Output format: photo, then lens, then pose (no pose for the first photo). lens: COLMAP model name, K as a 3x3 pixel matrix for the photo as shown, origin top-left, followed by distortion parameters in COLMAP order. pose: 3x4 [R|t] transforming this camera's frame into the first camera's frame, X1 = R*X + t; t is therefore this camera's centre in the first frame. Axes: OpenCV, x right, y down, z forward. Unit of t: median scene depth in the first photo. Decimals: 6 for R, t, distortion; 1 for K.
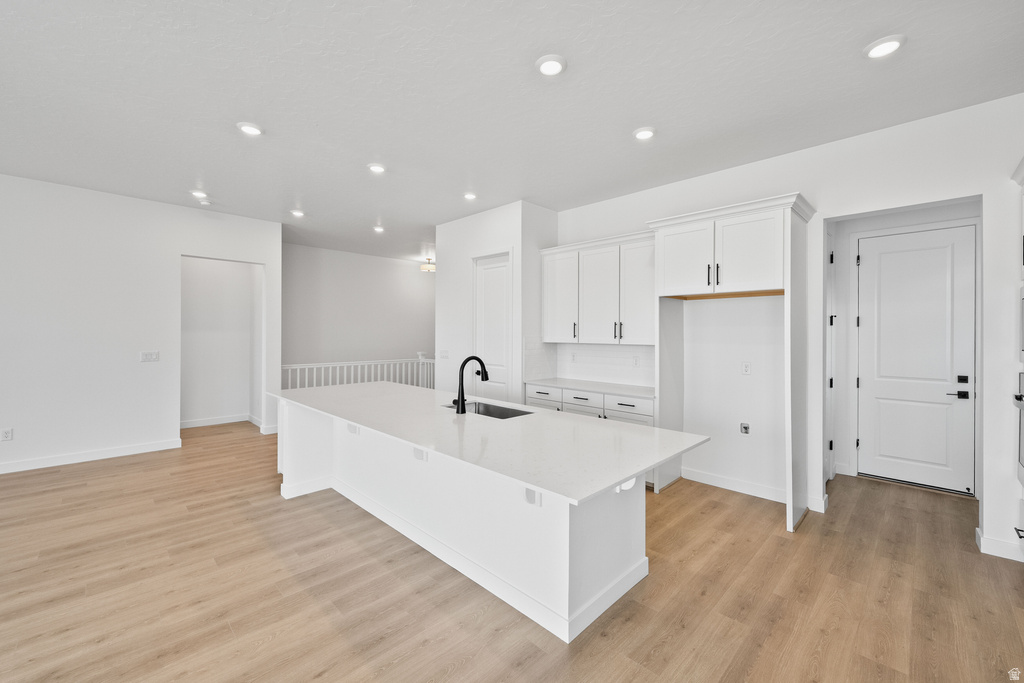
lens RADIAL K [[414.9, 0, 515.5], [0, 414.9, 332.6], [0, 0, 1]] dist [0.003918, -0.001530]
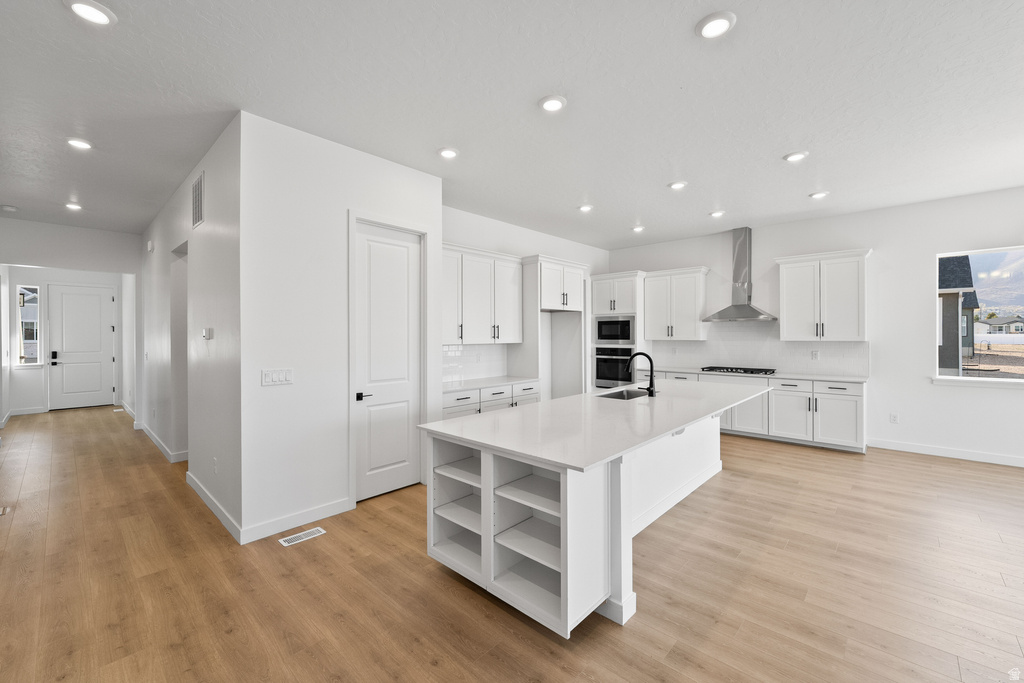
lens RADIAL K [[414.9, 0, 509.5], [0, 414.9, 338.5], [0, 0, 1]] dist [0.003918, -0.001530]
pose [[-0.023796, -0.016730, 0.999577, -1.350326], [-0.000390, 0.999860, 0.016726, -0.010412], [-0.999717, 0.000008, -0.023799, 1.410077]]
